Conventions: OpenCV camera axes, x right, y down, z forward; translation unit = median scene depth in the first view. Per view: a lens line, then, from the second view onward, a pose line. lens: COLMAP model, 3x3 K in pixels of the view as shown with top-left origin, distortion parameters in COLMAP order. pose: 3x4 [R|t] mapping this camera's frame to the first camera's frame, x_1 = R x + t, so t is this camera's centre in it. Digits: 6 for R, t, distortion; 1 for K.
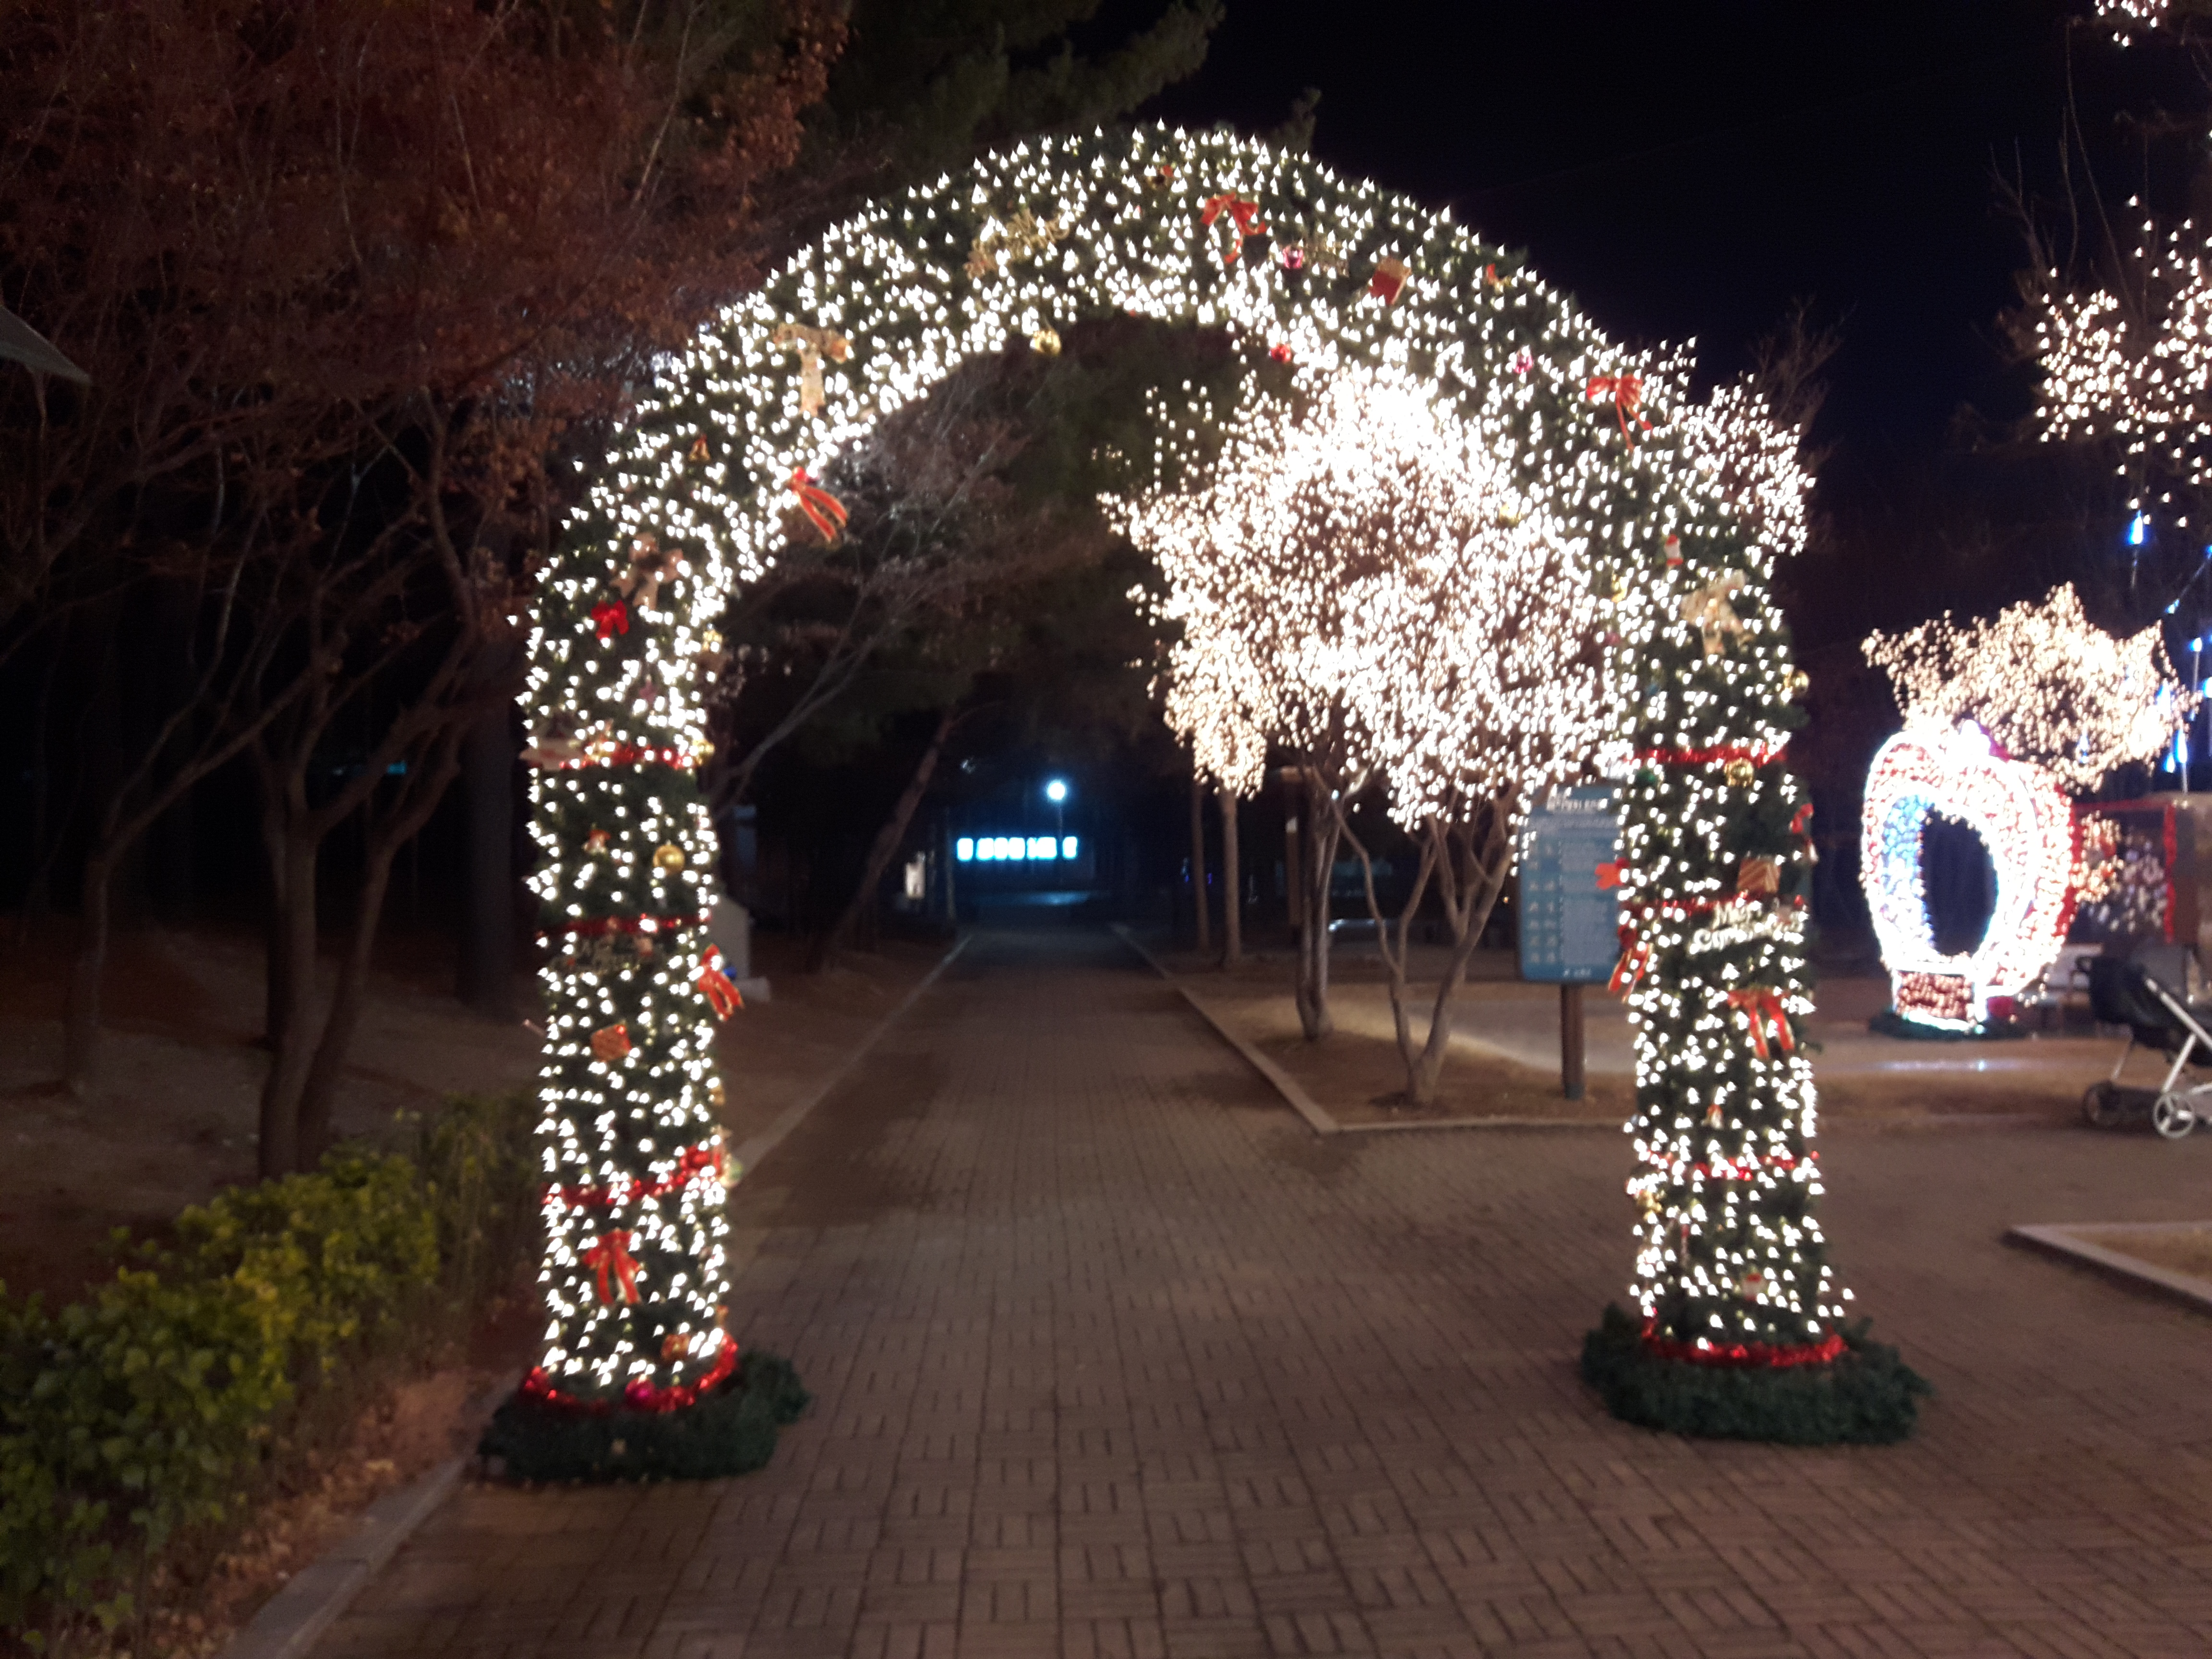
lens RADIAL K [[1781.1, 0, 1118.2], [0, 1781.1, 823.3], [0, 0, 1]] dist [0.230940, -0.648622]
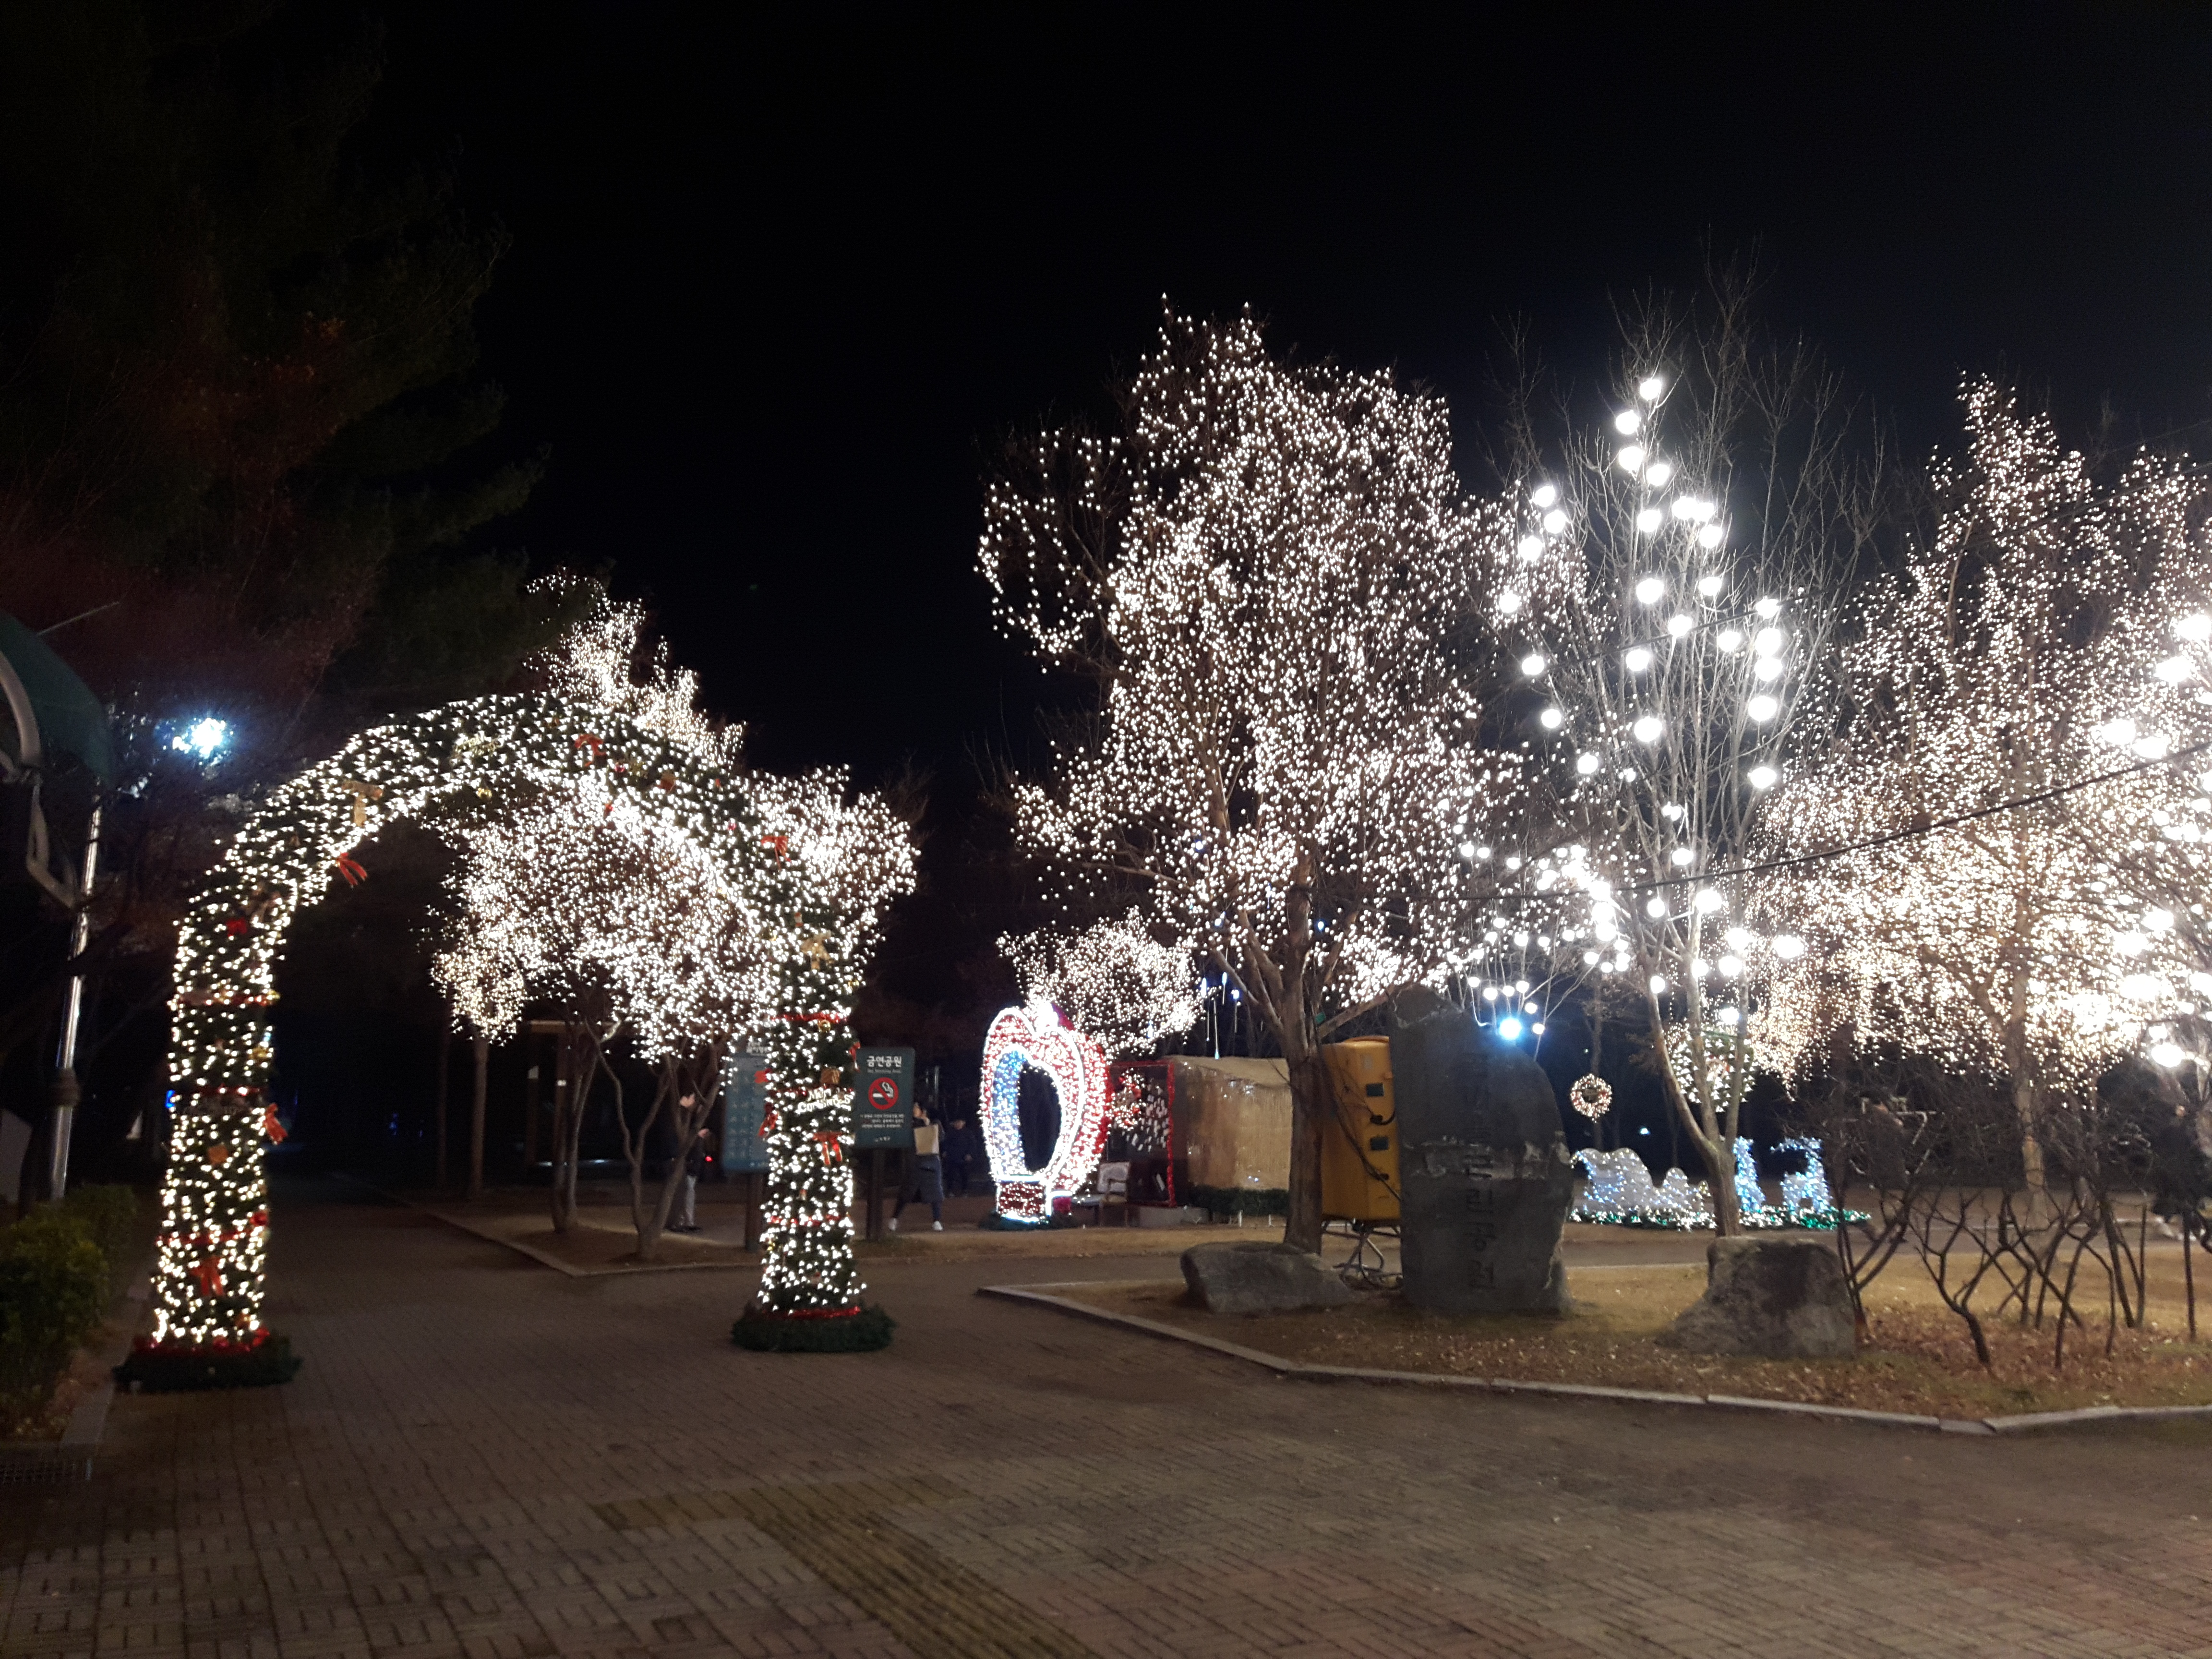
lens RADIAL K [[1781.1, 0, 1118.2], [0, 1781.1, 823.3], [0, 0, 1]] dist [0.230940, -0.648622]
pose [[0.912549, 0.079256, 0.401214, -0.199989], [-0.020913, 0.988802, -0.147761, 0.039577], [-0.408432, 0.126448, 0.903988, -1.048437]]
